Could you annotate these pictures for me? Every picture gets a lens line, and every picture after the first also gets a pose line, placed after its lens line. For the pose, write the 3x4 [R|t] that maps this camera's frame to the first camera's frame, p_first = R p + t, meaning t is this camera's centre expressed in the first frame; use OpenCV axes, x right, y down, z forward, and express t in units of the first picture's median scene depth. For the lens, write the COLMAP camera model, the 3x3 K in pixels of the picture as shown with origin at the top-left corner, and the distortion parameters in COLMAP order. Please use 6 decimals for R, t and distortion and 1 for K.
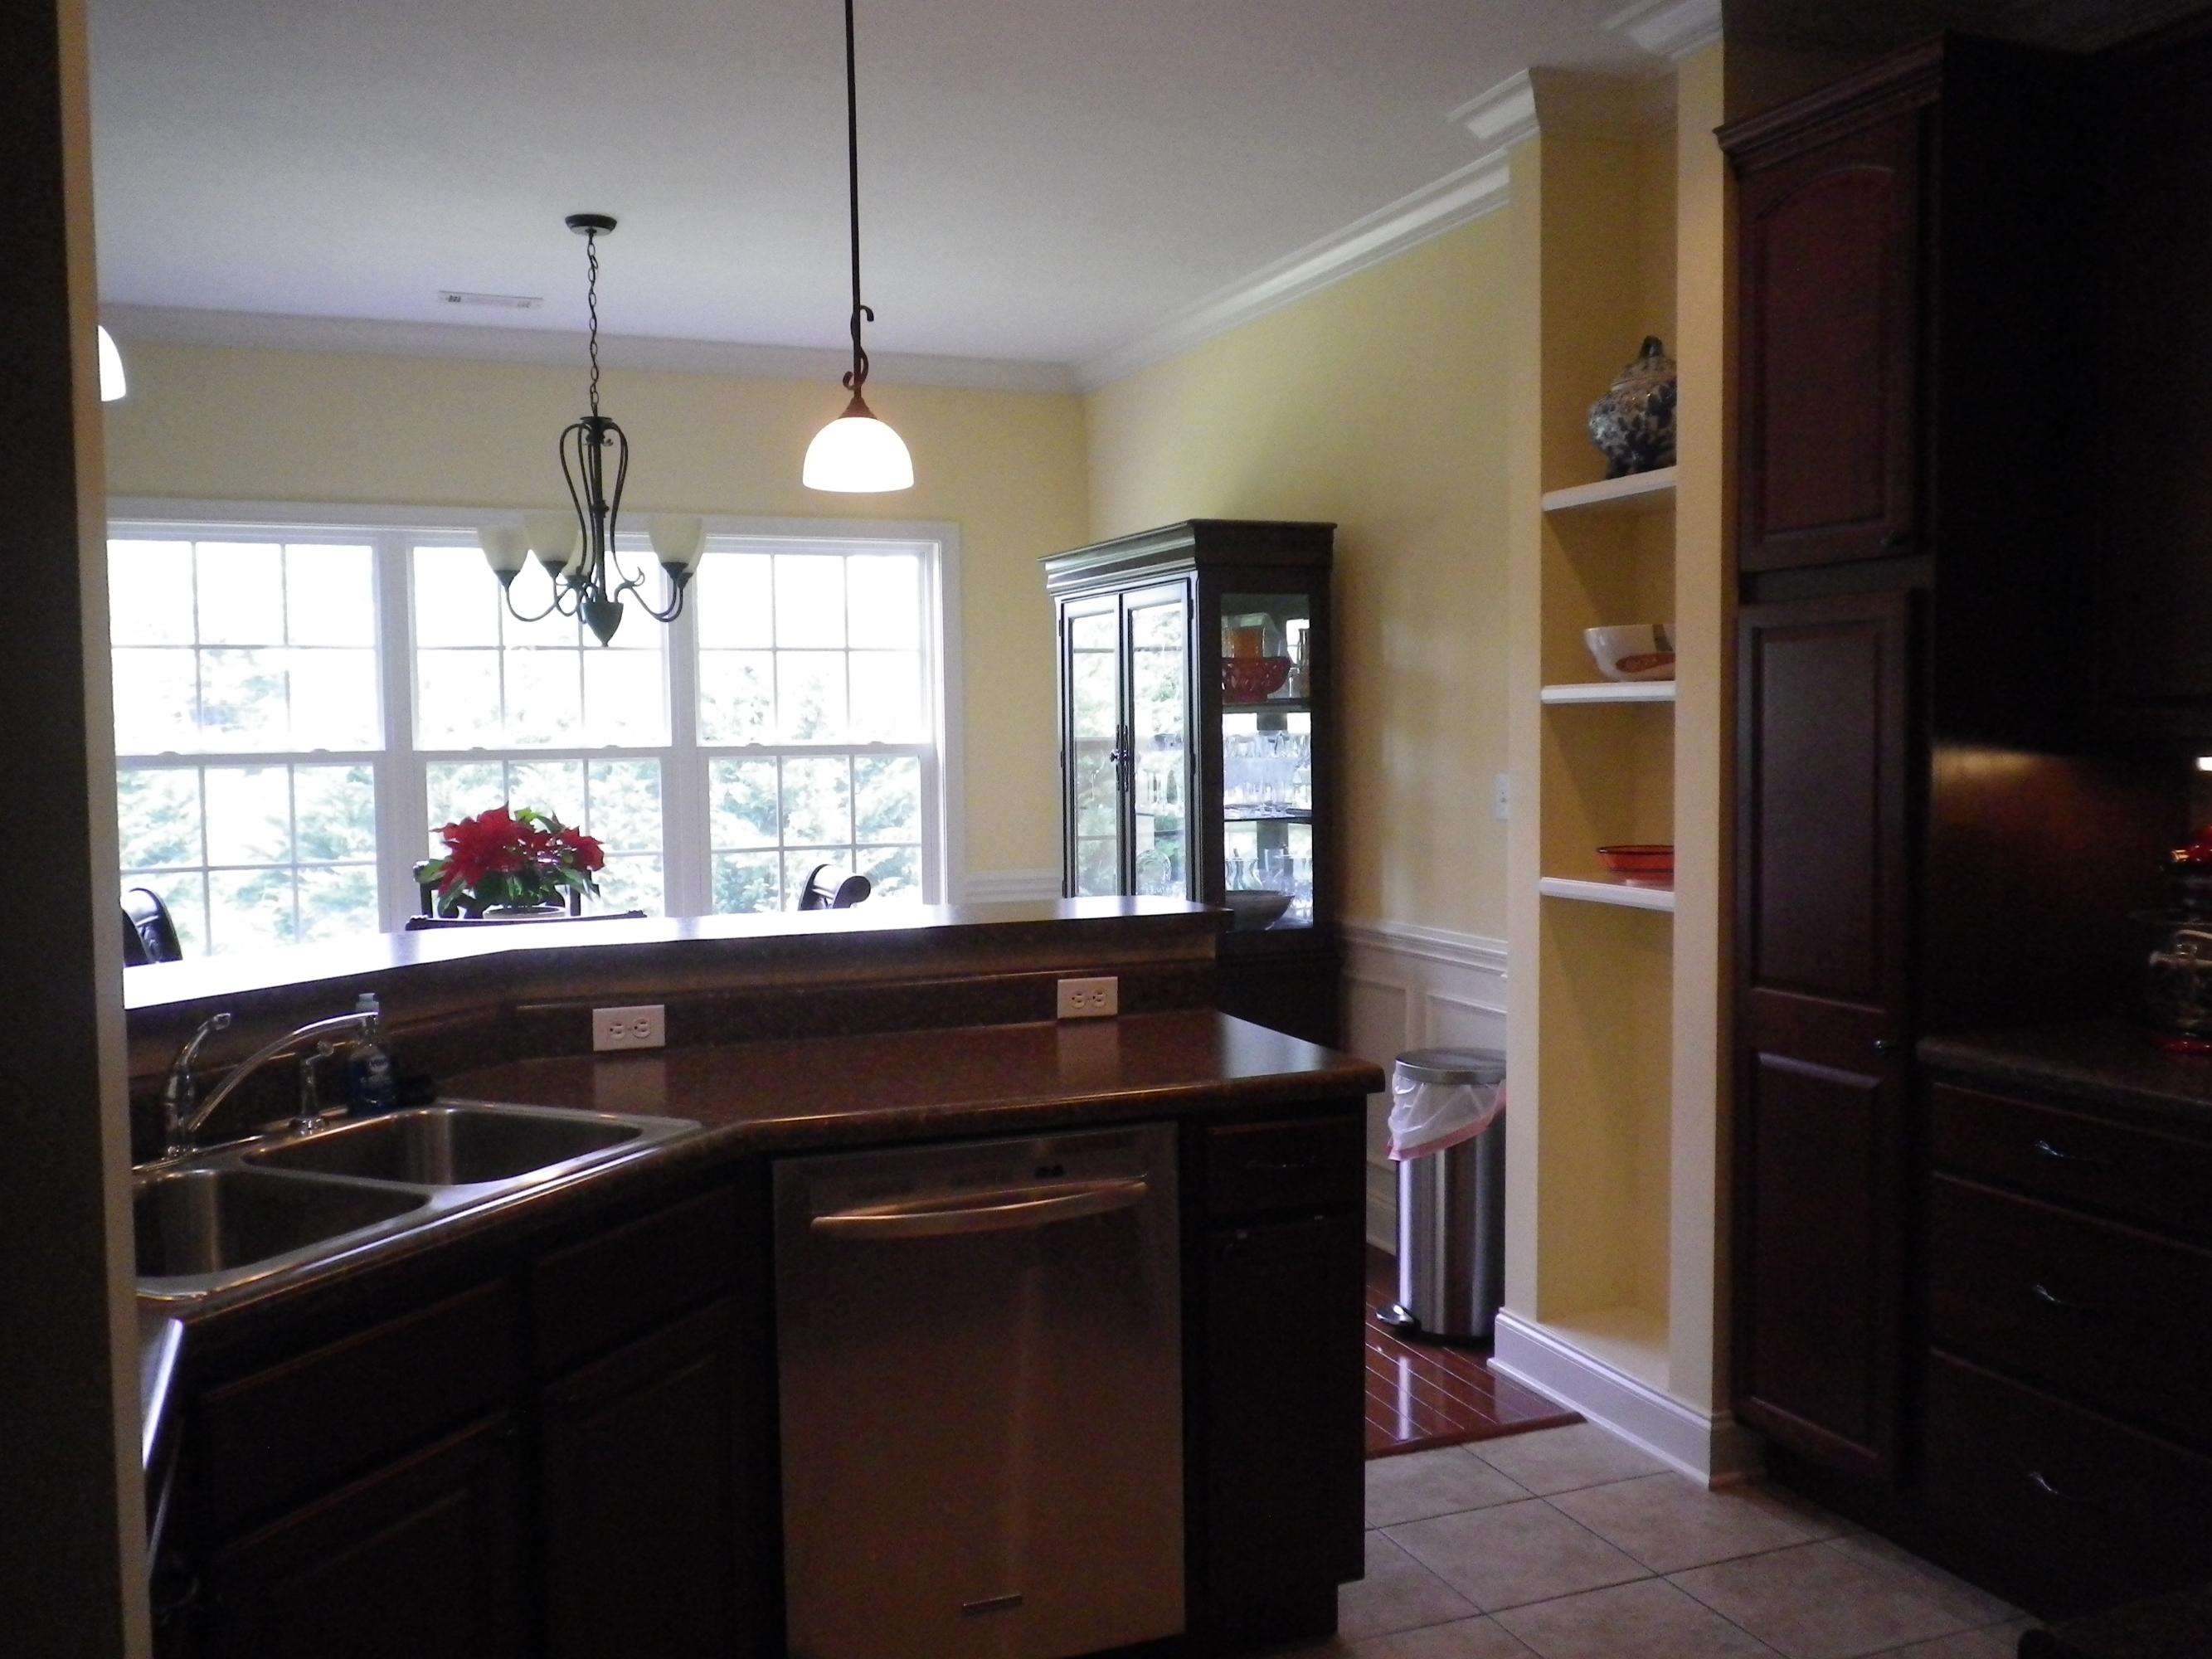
lens RADIAL K [[1874.3, 0, 1101.0], [0, 1874.3, 830.2], [0, 0, 1]] dist [-0.008714, 0.008959]
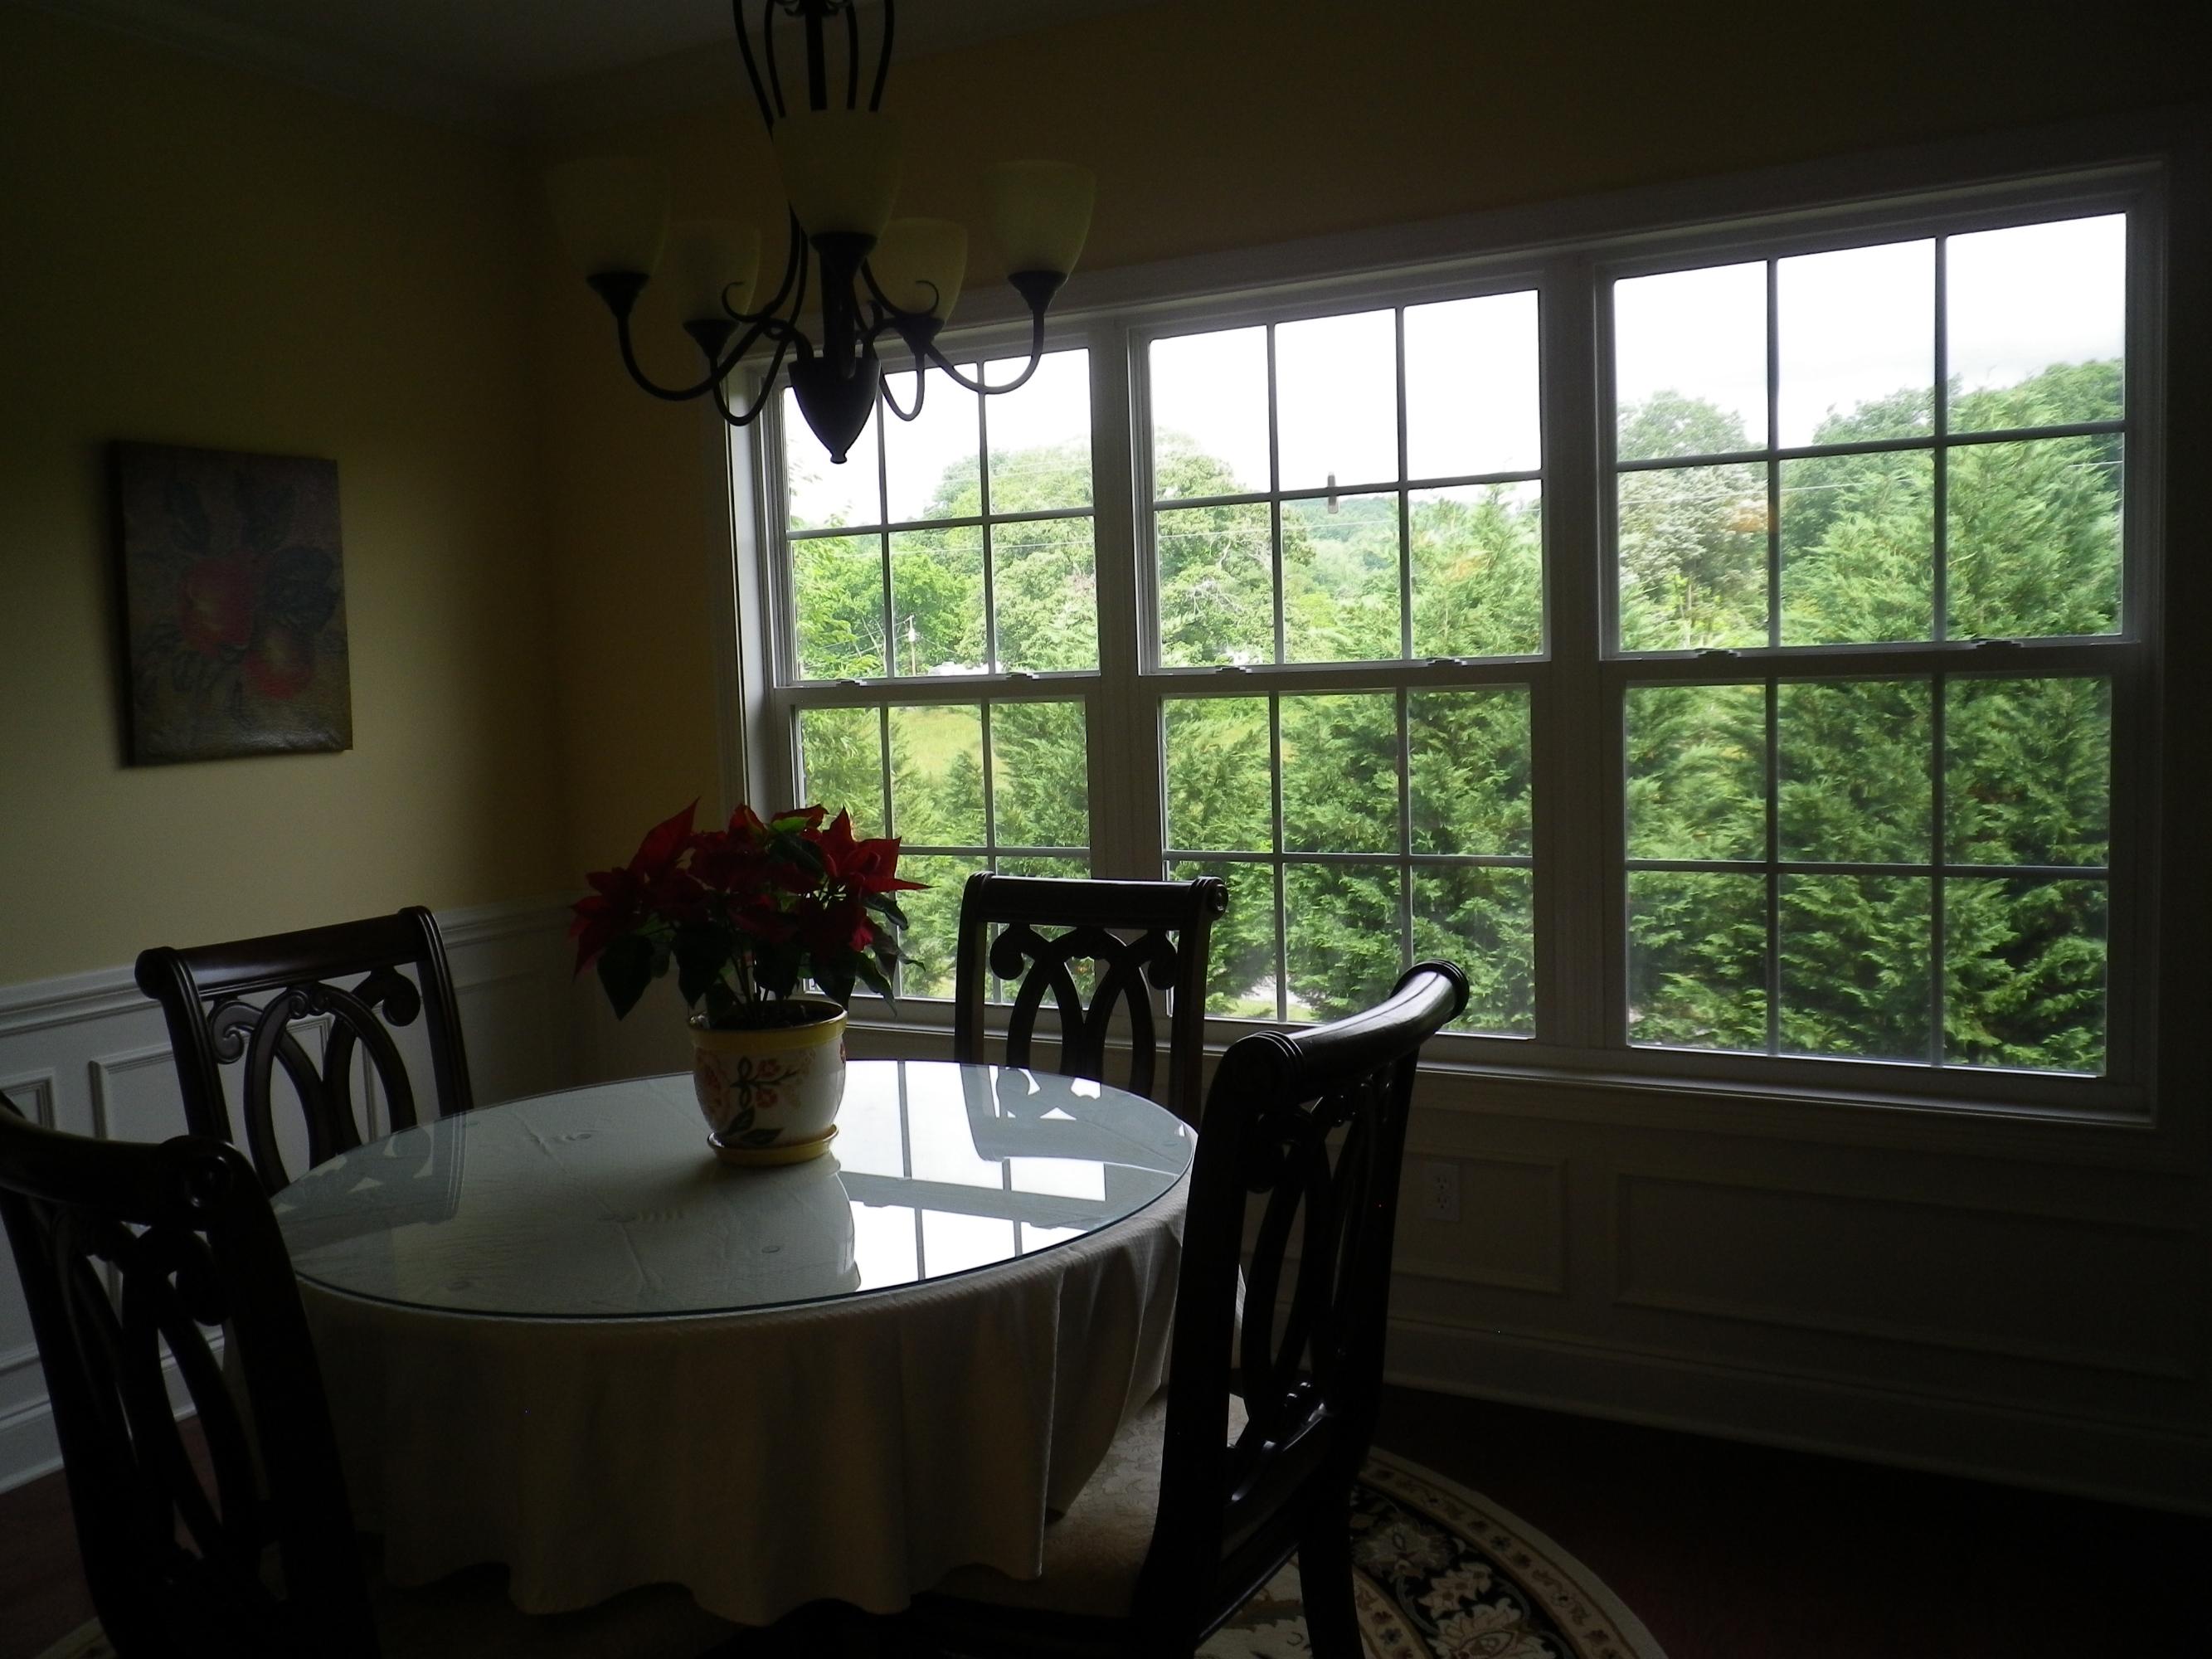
lens RADIAL K [[1874.3, 0, 1107.2], [0, 1874.3, 833.6], [0, 0, 1]] dist [-0.008714, 0.008959]
pose [[0.618194, 0.056321, -0.784006, 0.111784], [-0.008659, 0.997857, 0.064856, -0.031022], [0.785978, -0.033305, 0.617356, 0.625975]]
